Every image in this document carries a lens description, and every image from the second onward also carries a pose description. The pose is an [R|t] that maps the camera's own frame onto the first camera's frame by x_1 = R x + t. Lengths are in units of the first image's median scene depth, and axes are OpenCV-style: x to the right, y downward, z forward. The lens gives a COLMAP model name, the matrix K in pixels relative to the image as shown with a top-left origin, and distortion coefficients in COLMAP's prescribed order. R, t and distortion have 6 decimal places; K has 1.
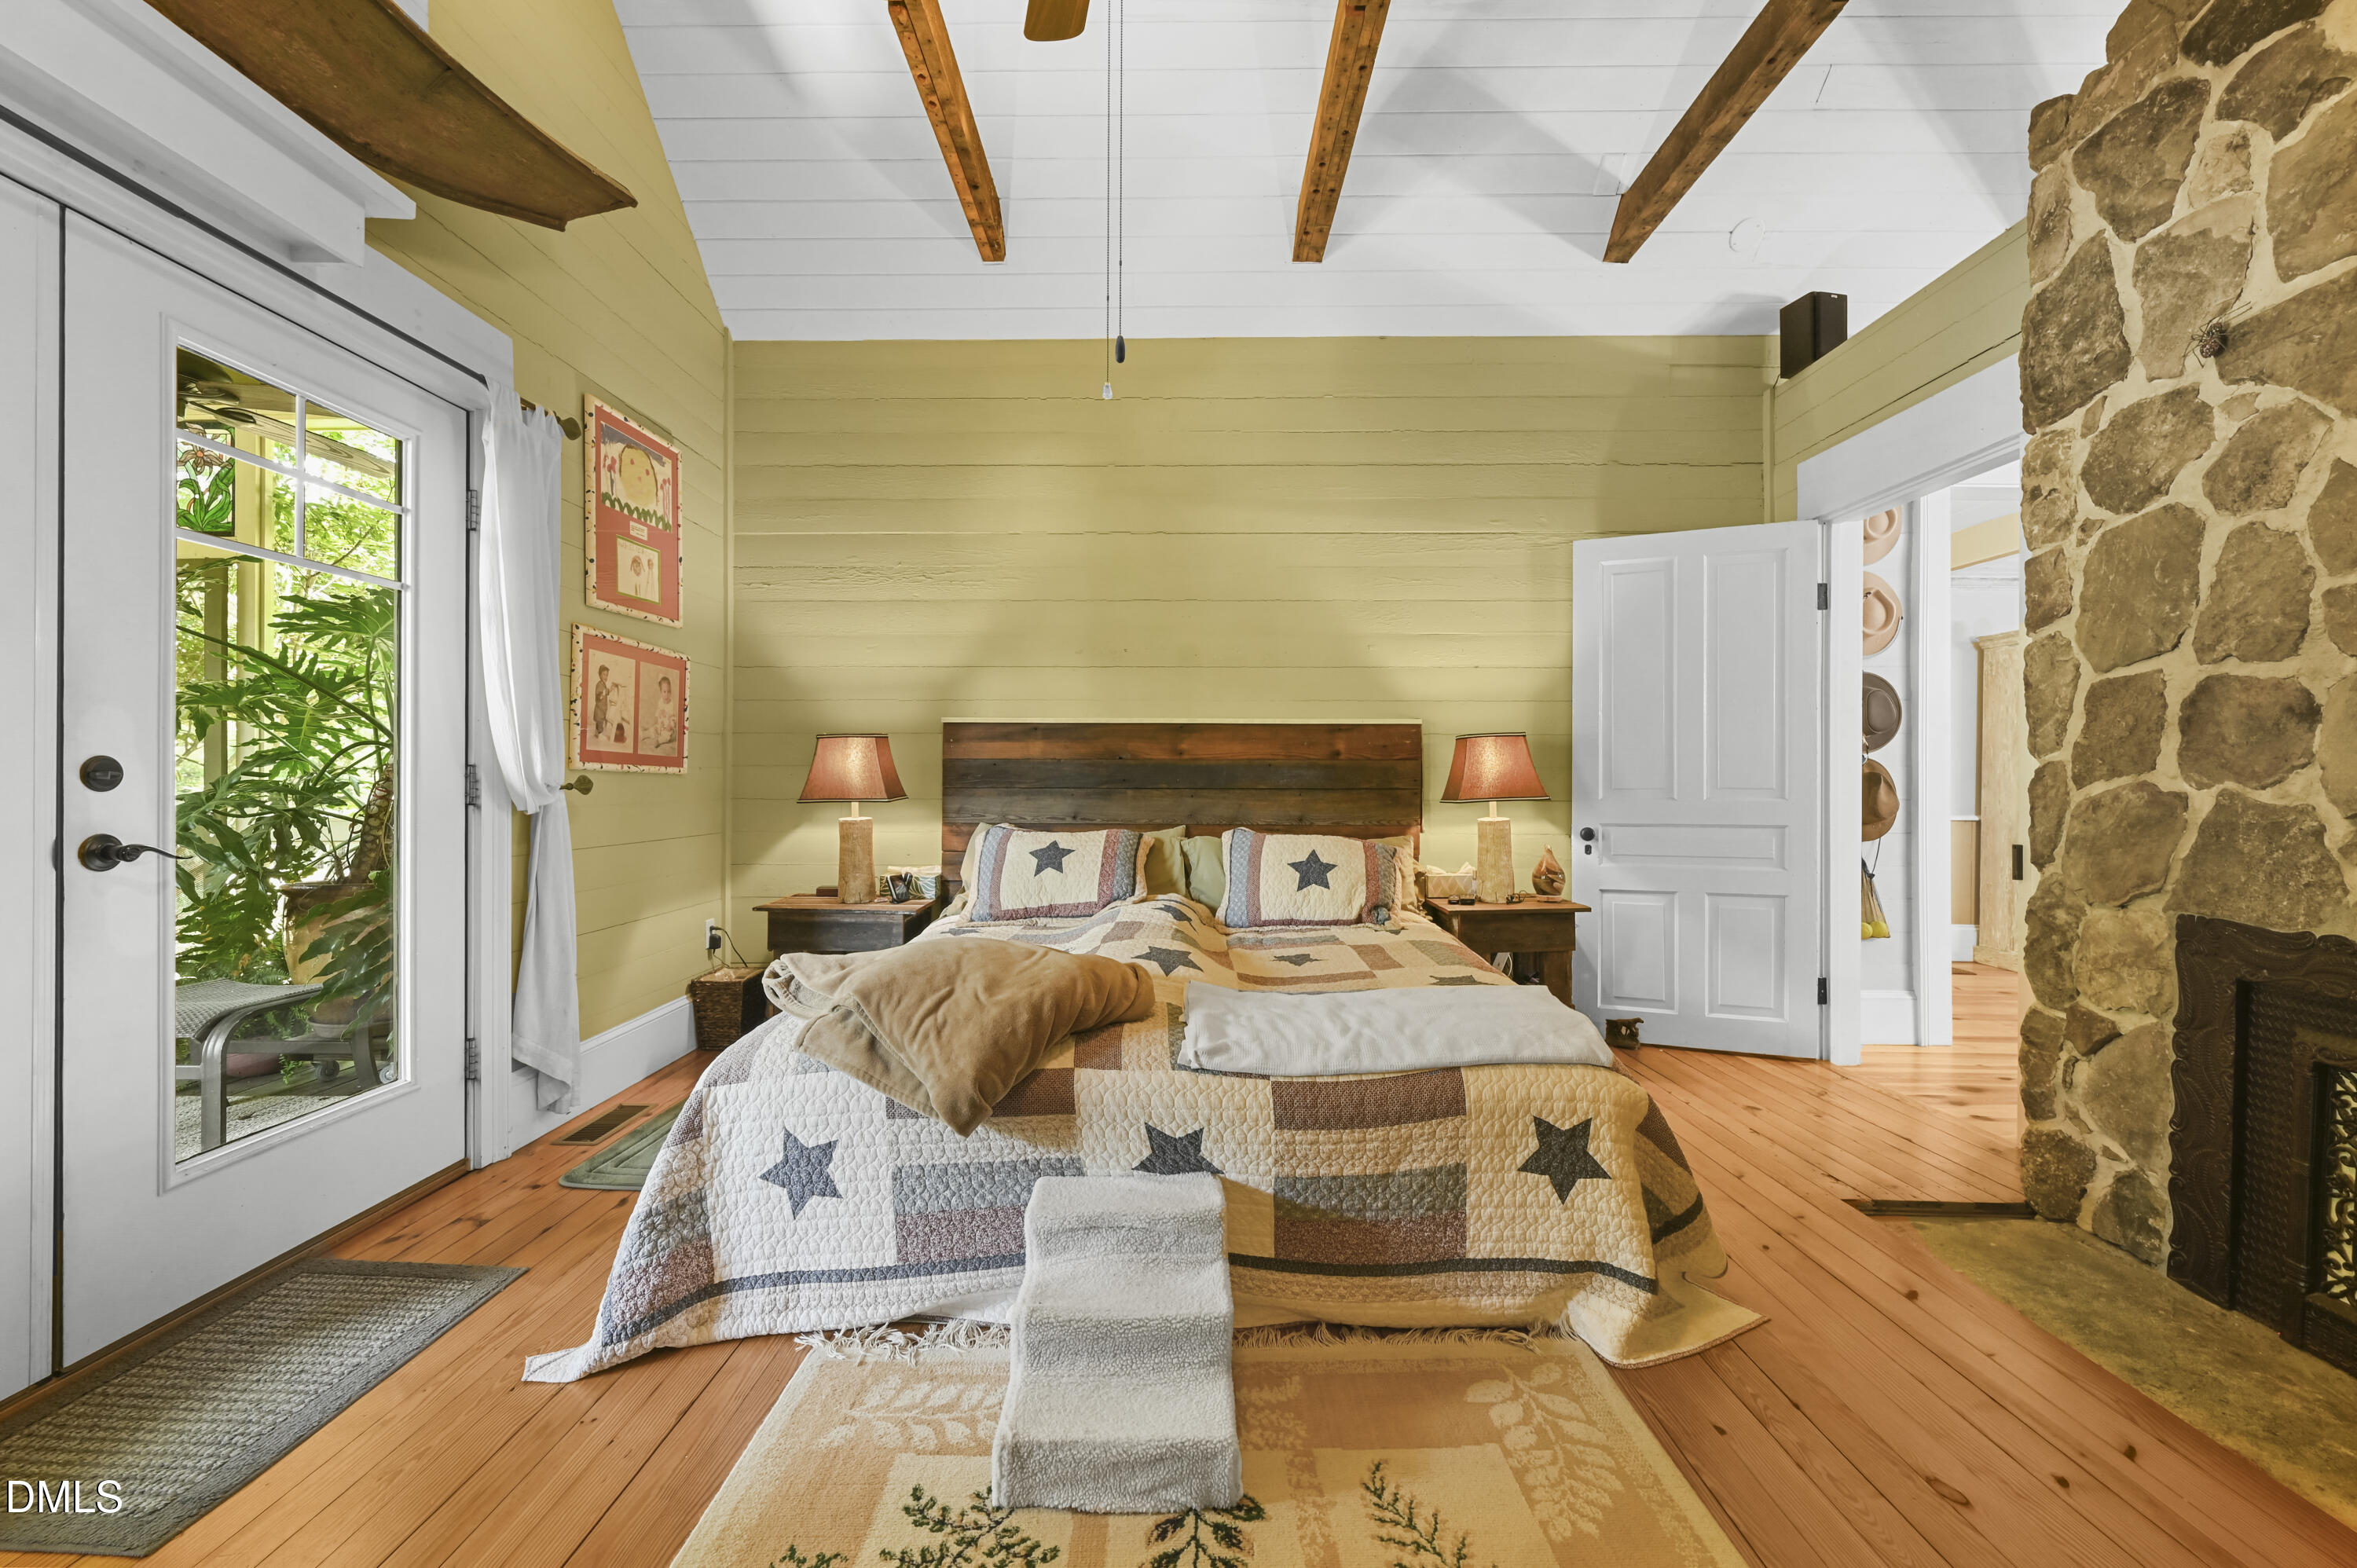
lens RADIAL K [[930.0, 0, 1182.0], [0, 930.0, 781.4], [0, 0, 1]] dist [-0.000863, -0.000081]
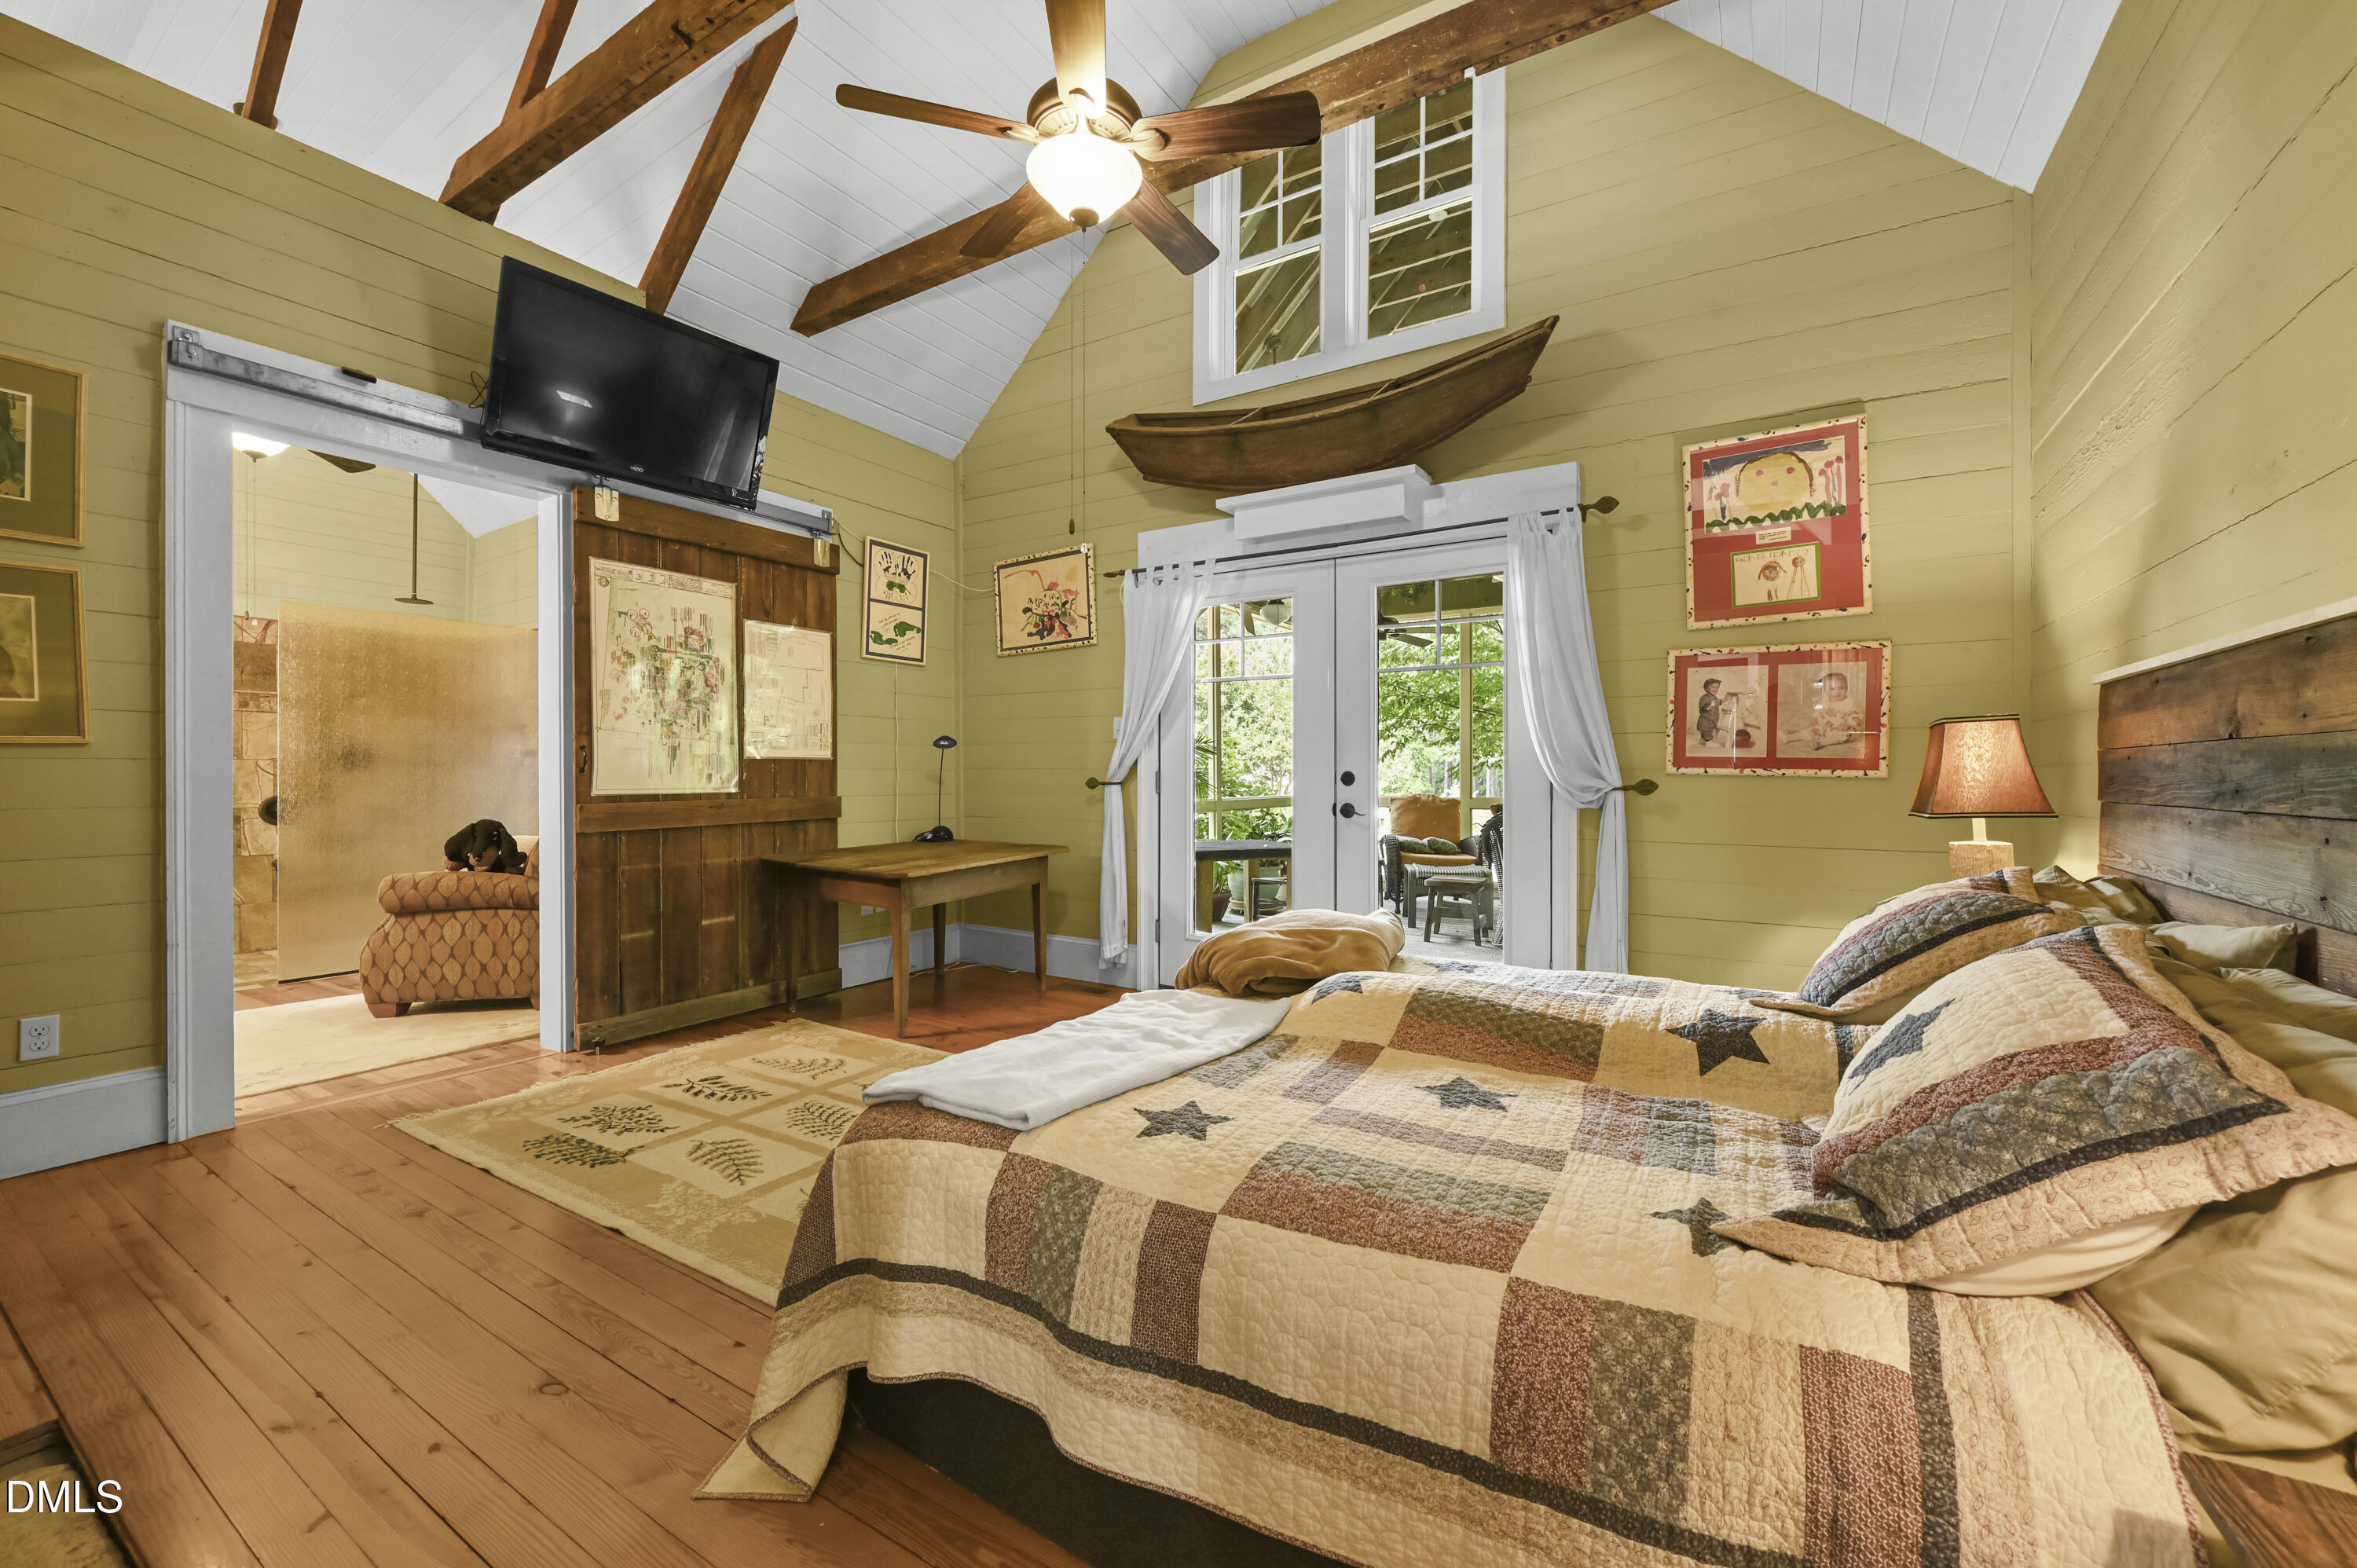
lens RADIAL K [[930.0, 0, 1182.0], [0, 930.0, 781.4], [0, 0, 1]] dist [-0.000863, -0.000081]
pose [[-0.524527, 0.000076, -0.851394, 0.622071], [-0.005247, 0.999981, 0.003322, -0.003882], [0.851378, 0.006210, -0.524517, 1.010064]]
